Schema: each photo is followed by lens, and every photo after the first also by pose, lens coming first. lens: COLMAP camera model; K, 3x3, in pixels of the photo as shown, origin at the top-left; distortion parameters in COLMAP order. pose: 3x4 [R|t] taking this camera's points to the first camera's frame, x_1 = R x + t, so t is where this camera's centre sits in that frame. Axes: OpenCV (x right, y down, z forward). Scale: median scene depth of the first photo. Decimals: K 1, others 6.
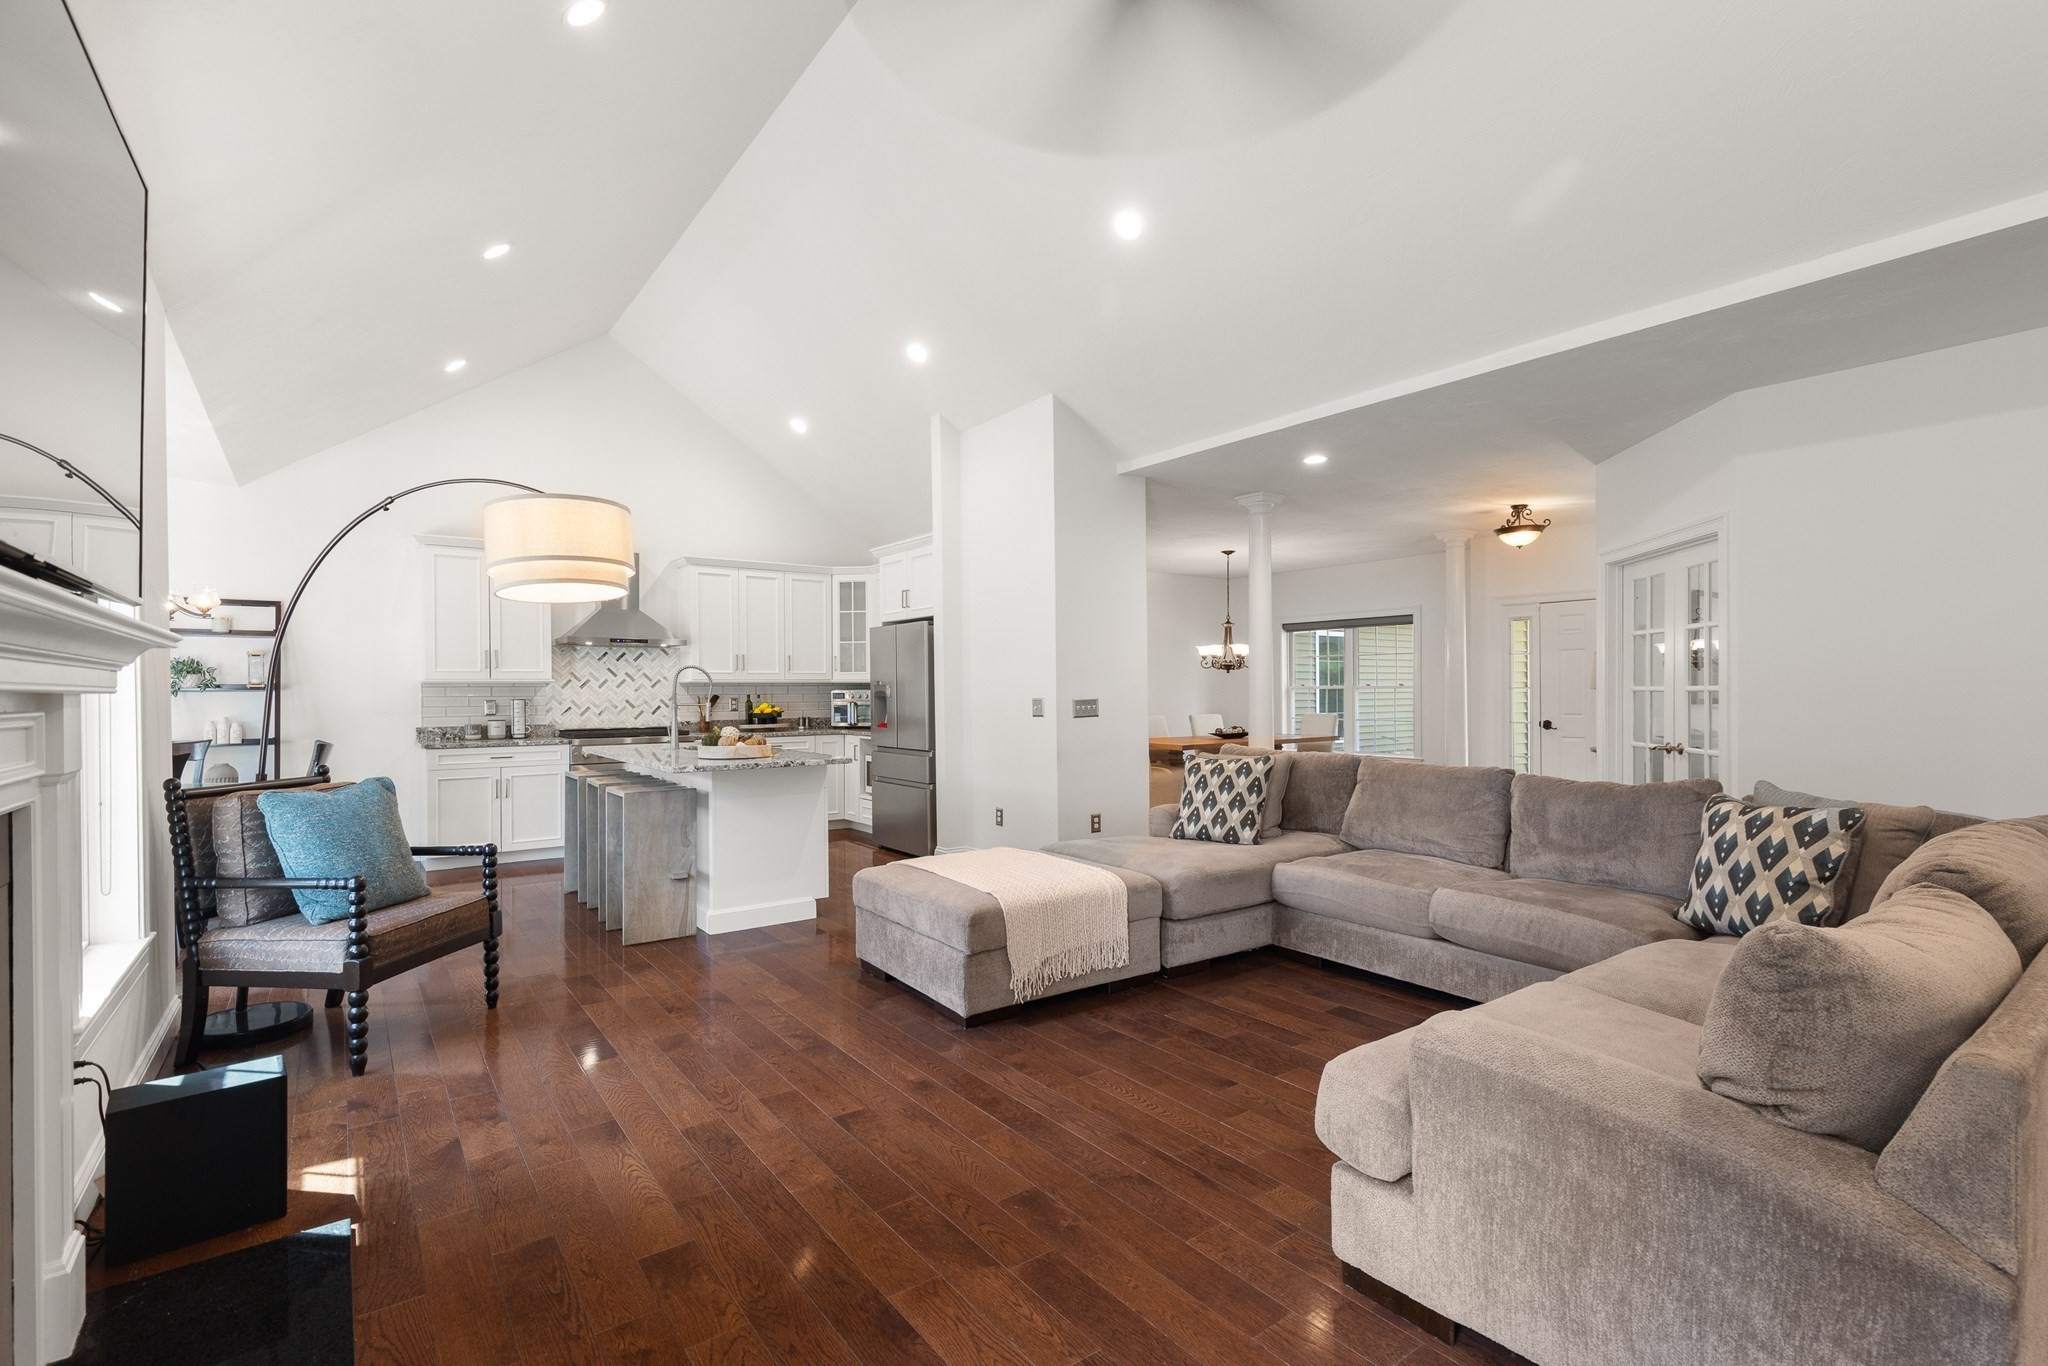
lens RADIAL K [[927.8, 0, 1017.2], [0, 927.8, 687.0], [0, 0, 1]] dist [0.010071, -0.000956]
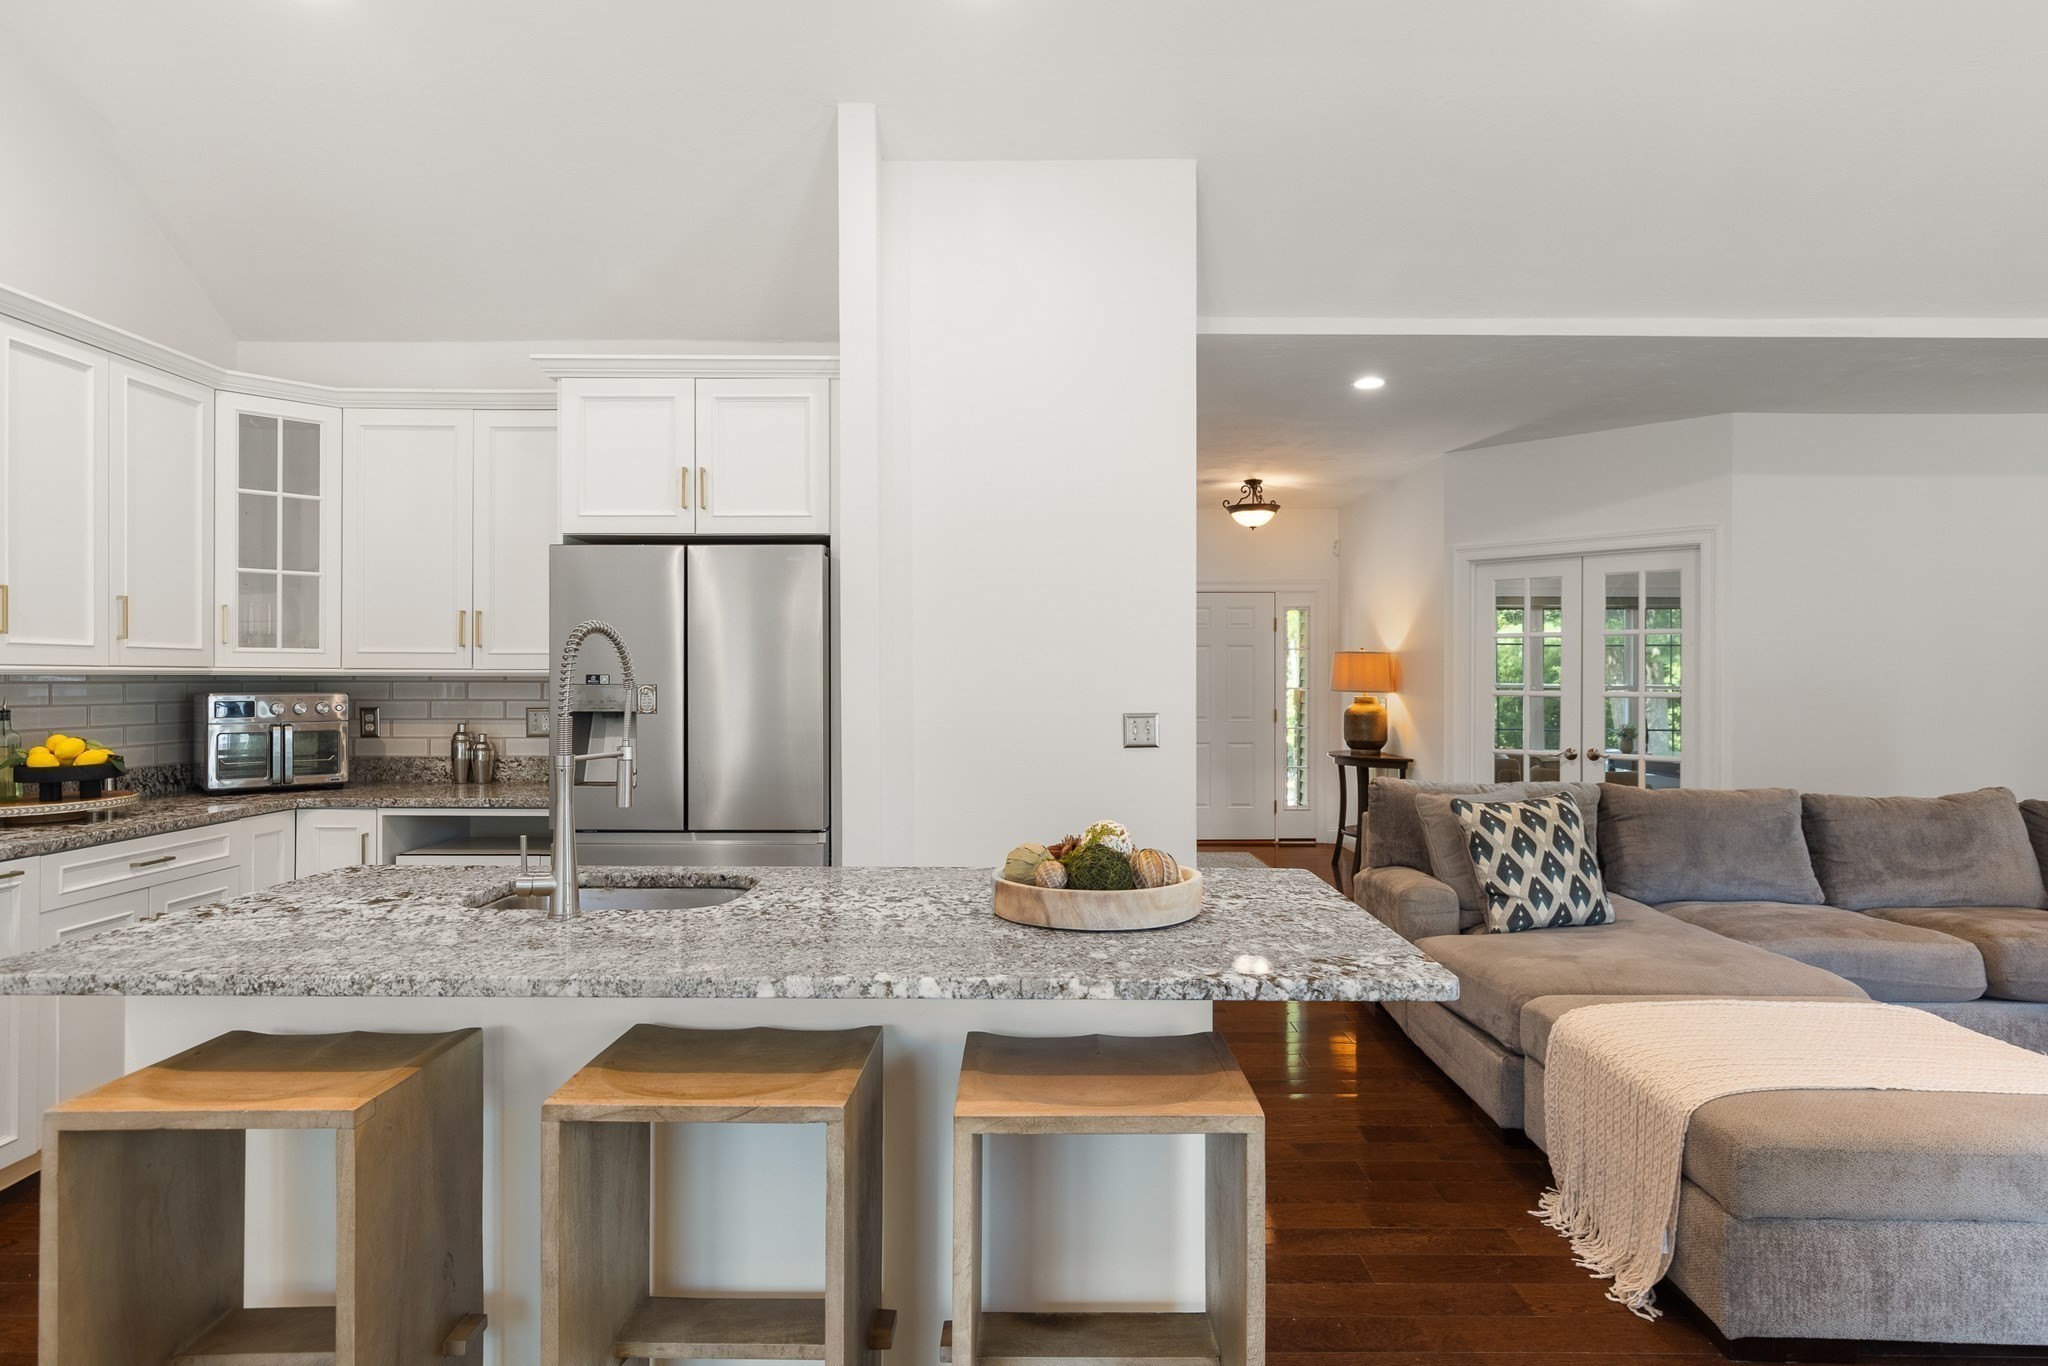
lens RADIAL K [[1136.6, 0, 1022.1], [0, 1136.6, 674.3], [0, 0, 1]] dist [0.003964, 0.000651]
pose [[0.592341, 0.009236, 0.805634, -0.440332], [-0.007087, 0.999955, -0.006252, -0.004974], [-0.805656, -0.002006, 0.592380, 0.534987]]
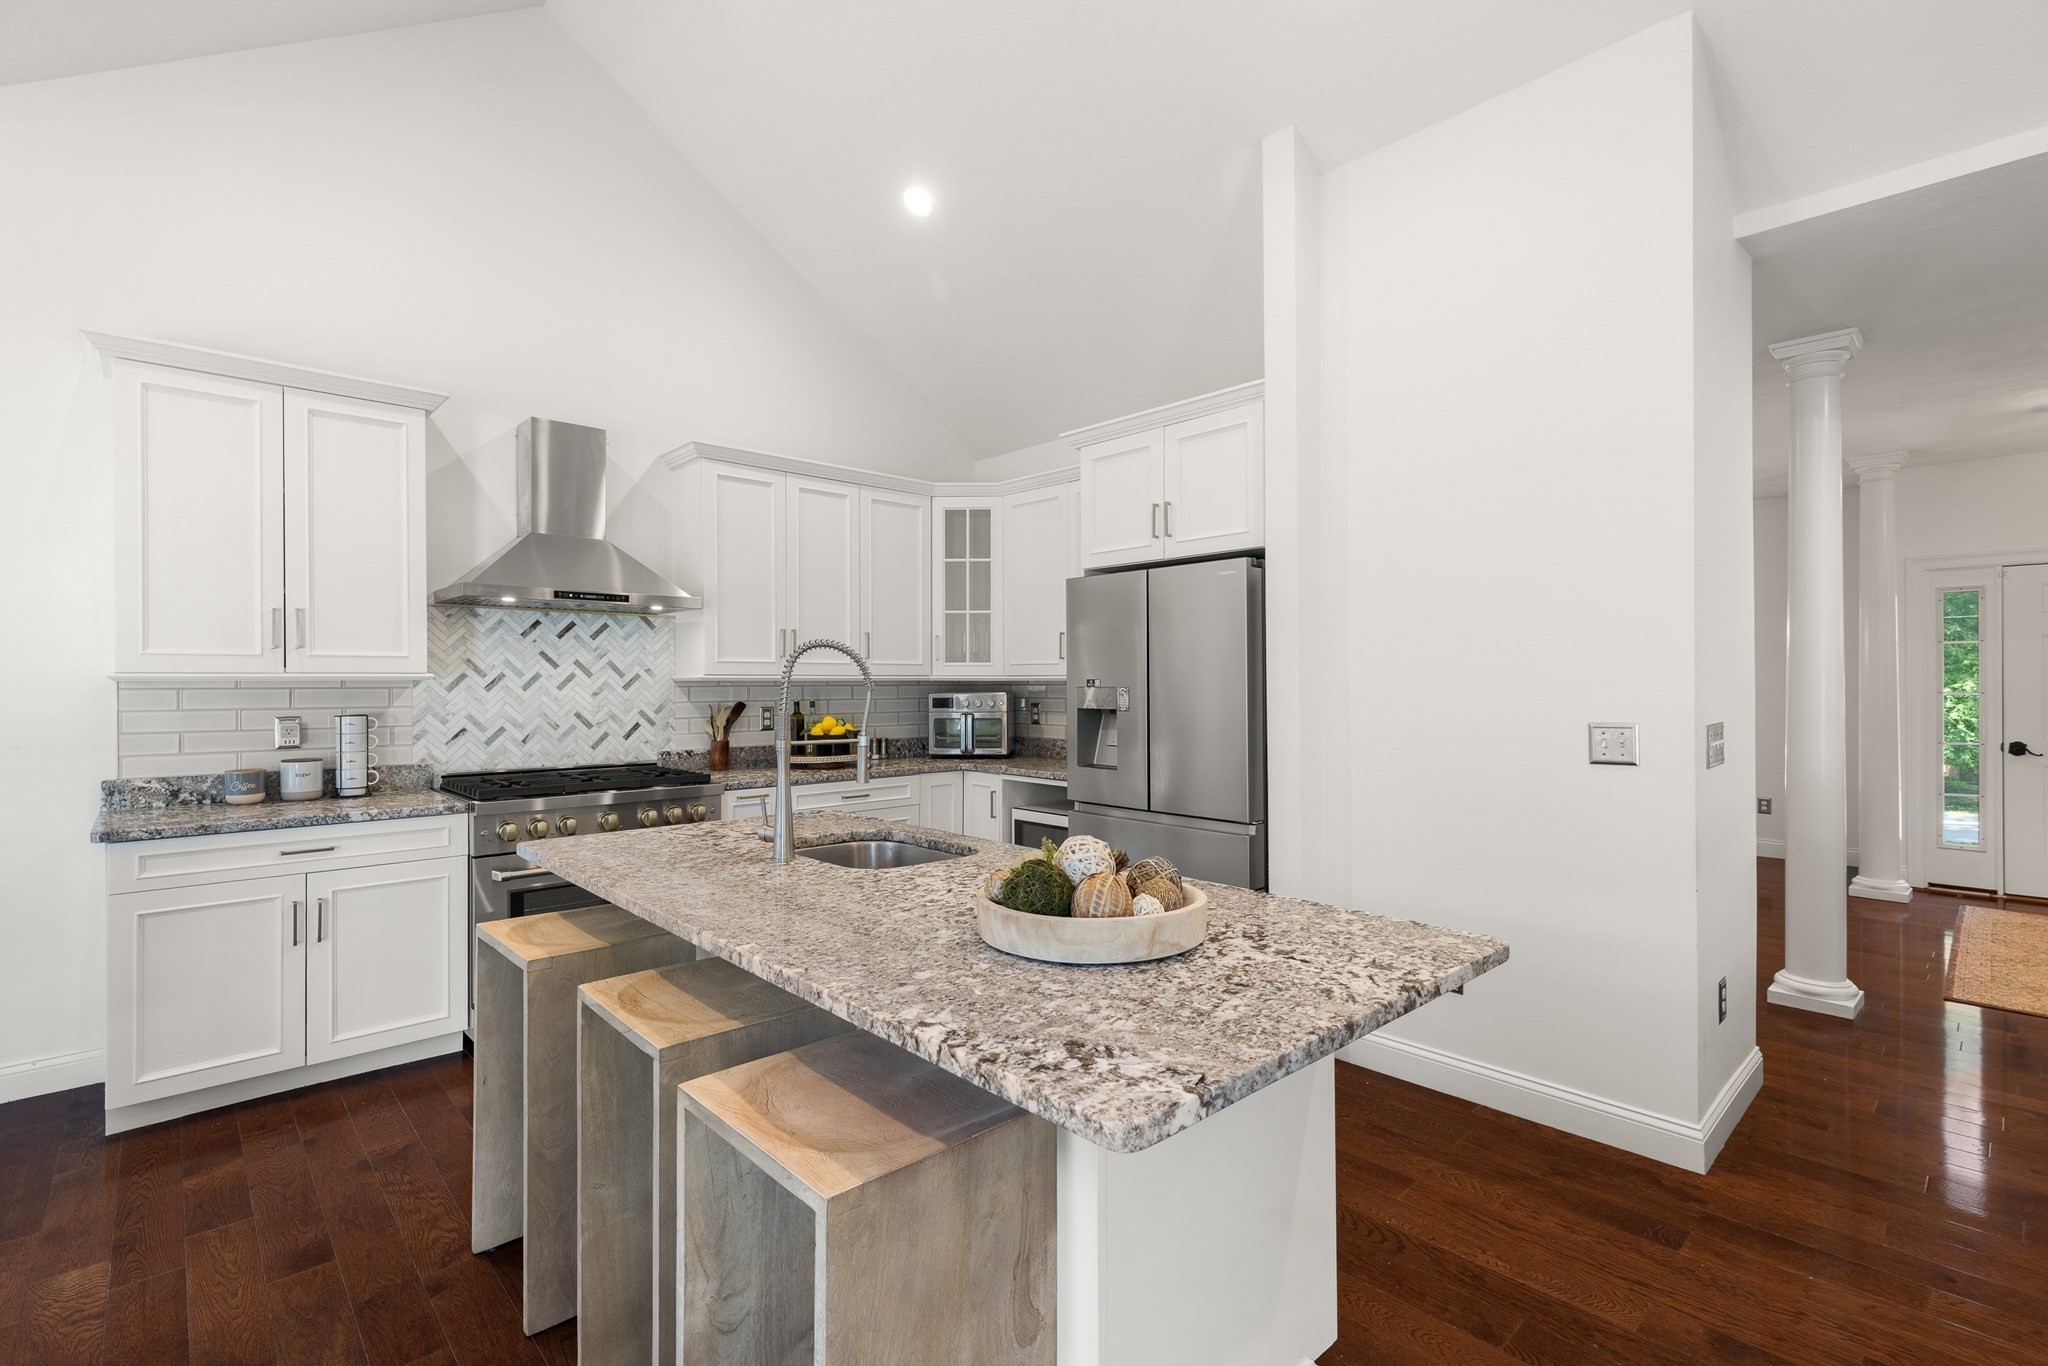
lens RADIAL K [[927.8, 0, 1016.6], [0, 927.8, 680.4], [0, 0, 1]] dist [0.010071, -0.000956]
pose [[0.993425, 0.004297, 0.114408, -0.248088], [-0.004350, 0.999991, 0.000214, -0.005891], [-0.114406, -0.000710, 0.993434, 0.477772]]
